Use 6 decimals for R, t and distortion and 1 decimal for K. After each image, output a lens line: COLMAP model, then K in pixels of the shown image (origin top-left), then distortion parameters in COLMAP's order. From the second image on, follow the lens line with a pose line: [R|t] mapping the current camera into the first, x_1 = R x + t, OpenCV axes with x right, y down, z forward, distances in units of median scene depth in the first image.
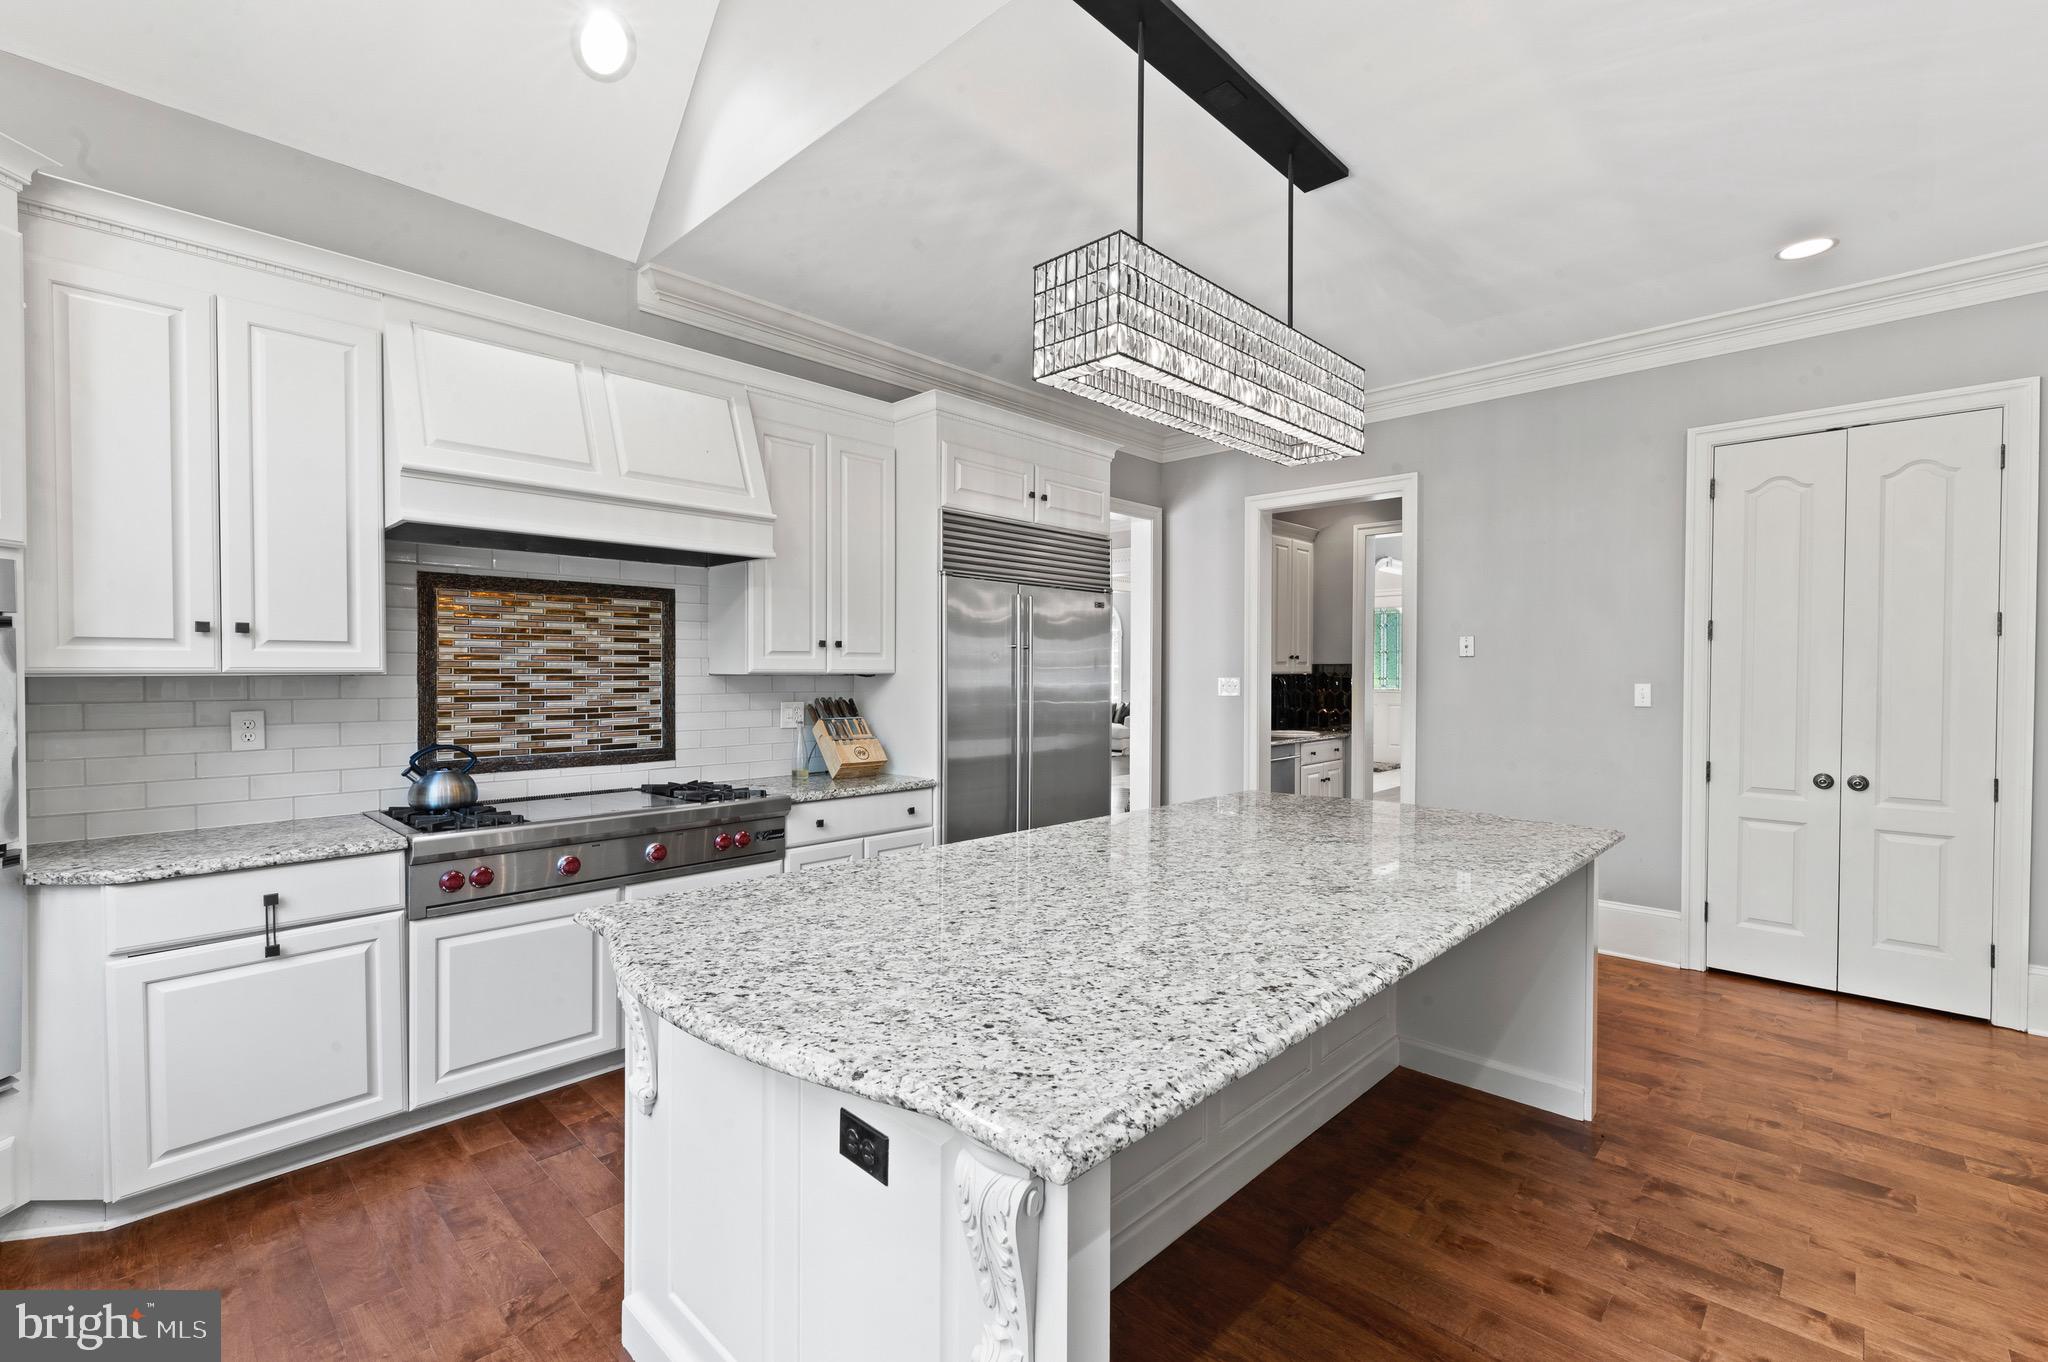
lens RADIAL K [[890.5, 0, 1016.5], [0, 890.5, 682.5], [0, 0, 1]] dist [0.000889, -0.000709]
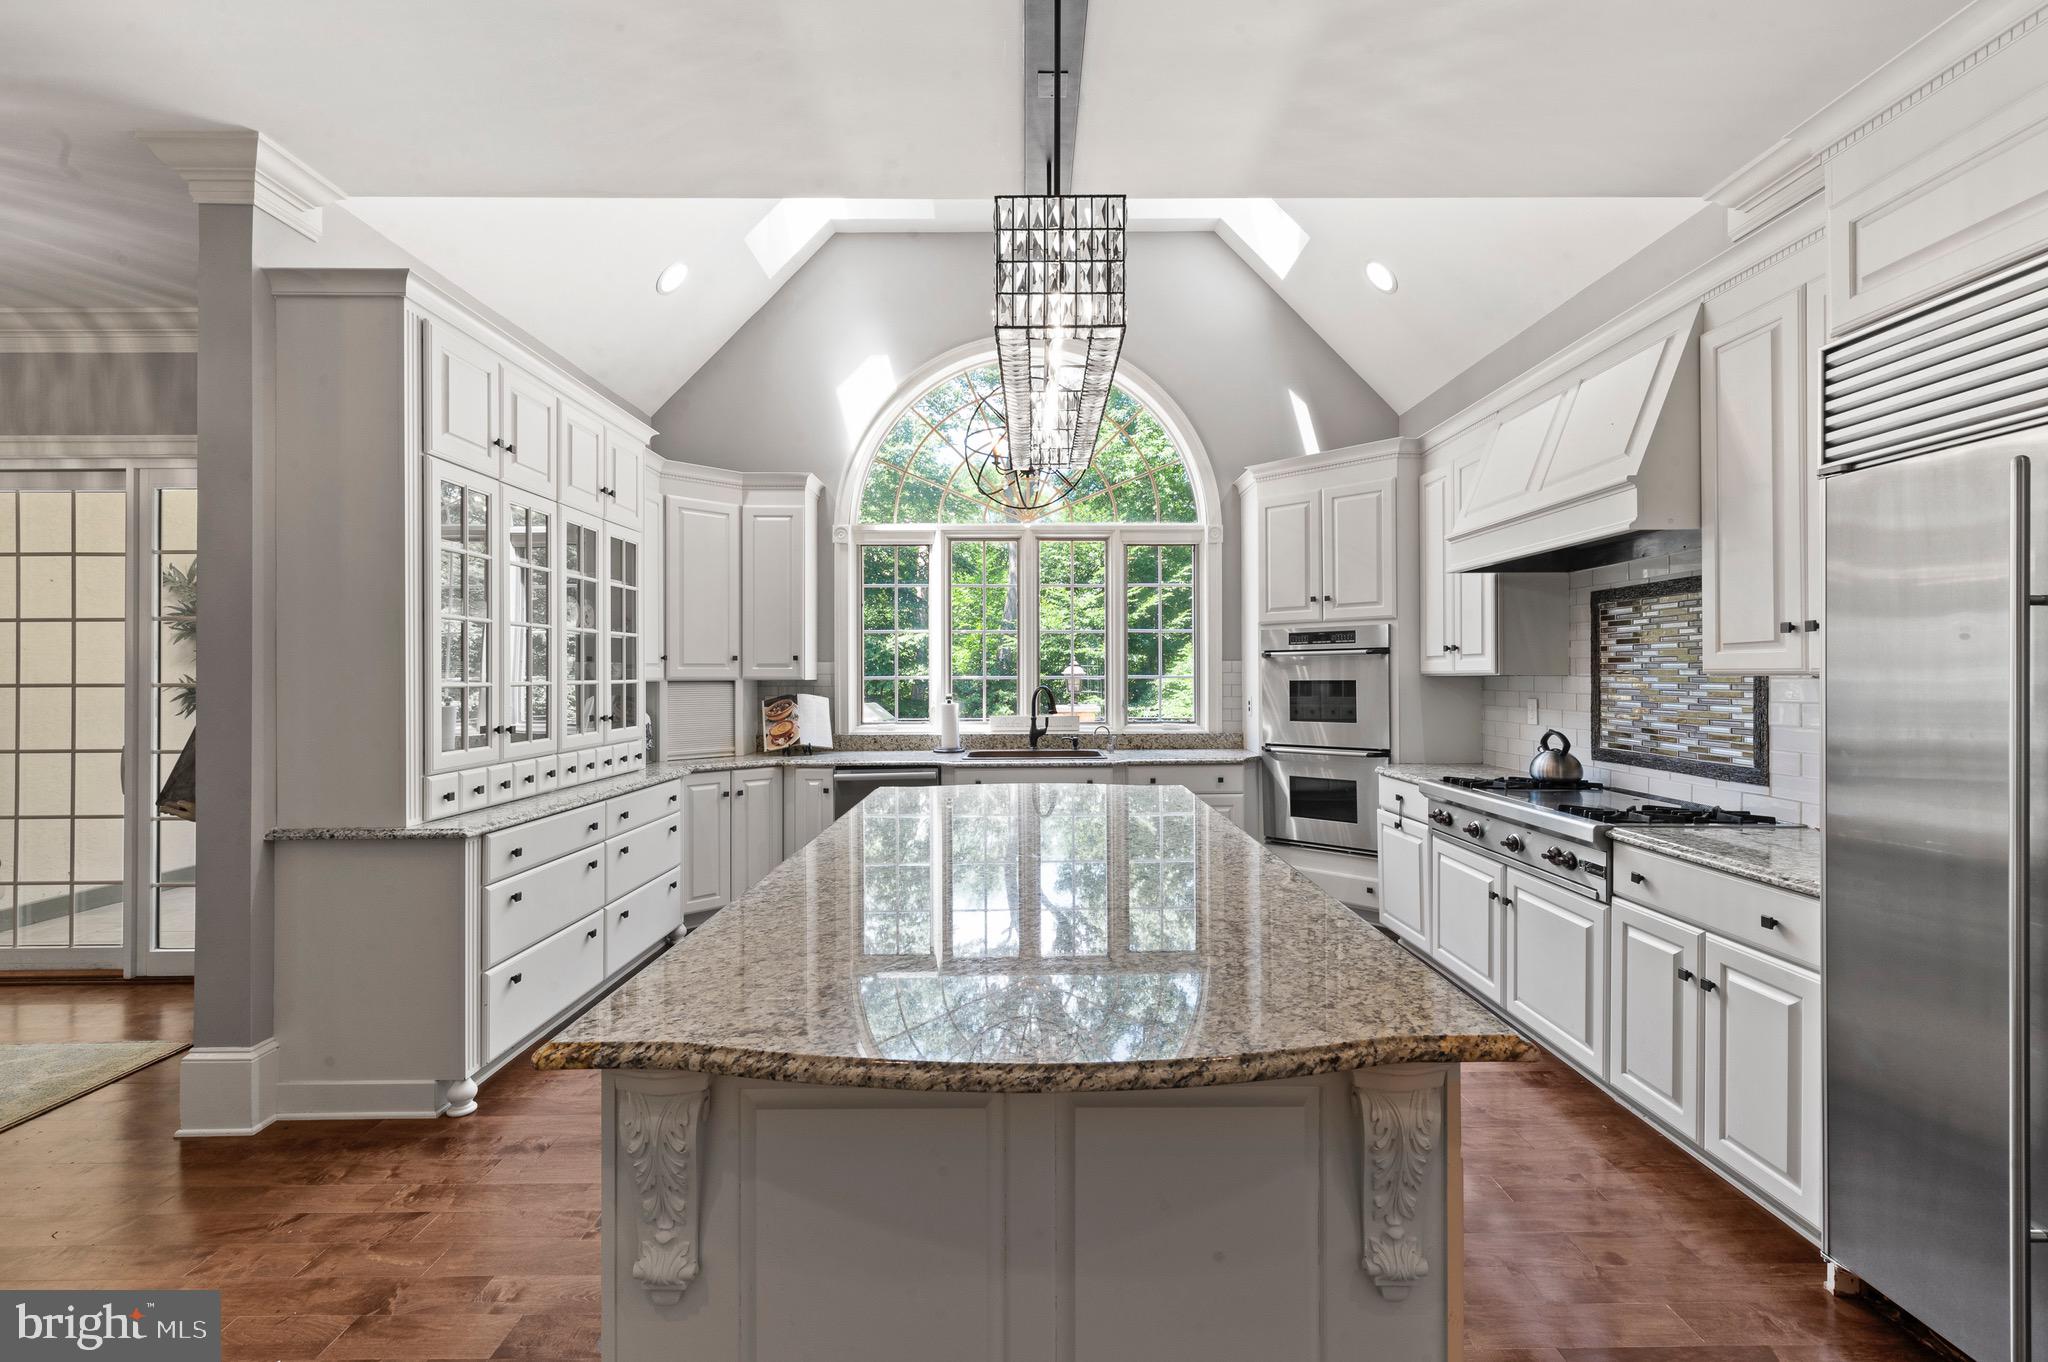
lens RADIAL K [[890.5, 0, 1028.3], [0, 890.5, 673.6], [0, 0, 1]] dist [0.000889, -0.000709]
pose [[-0.724165, -0.007412, -0.689587, 0.698405], [-0.015376, 0.999867, 0.005399, -0.006120], [0.689455, 0.014513, -0.724183, 1.272650]]
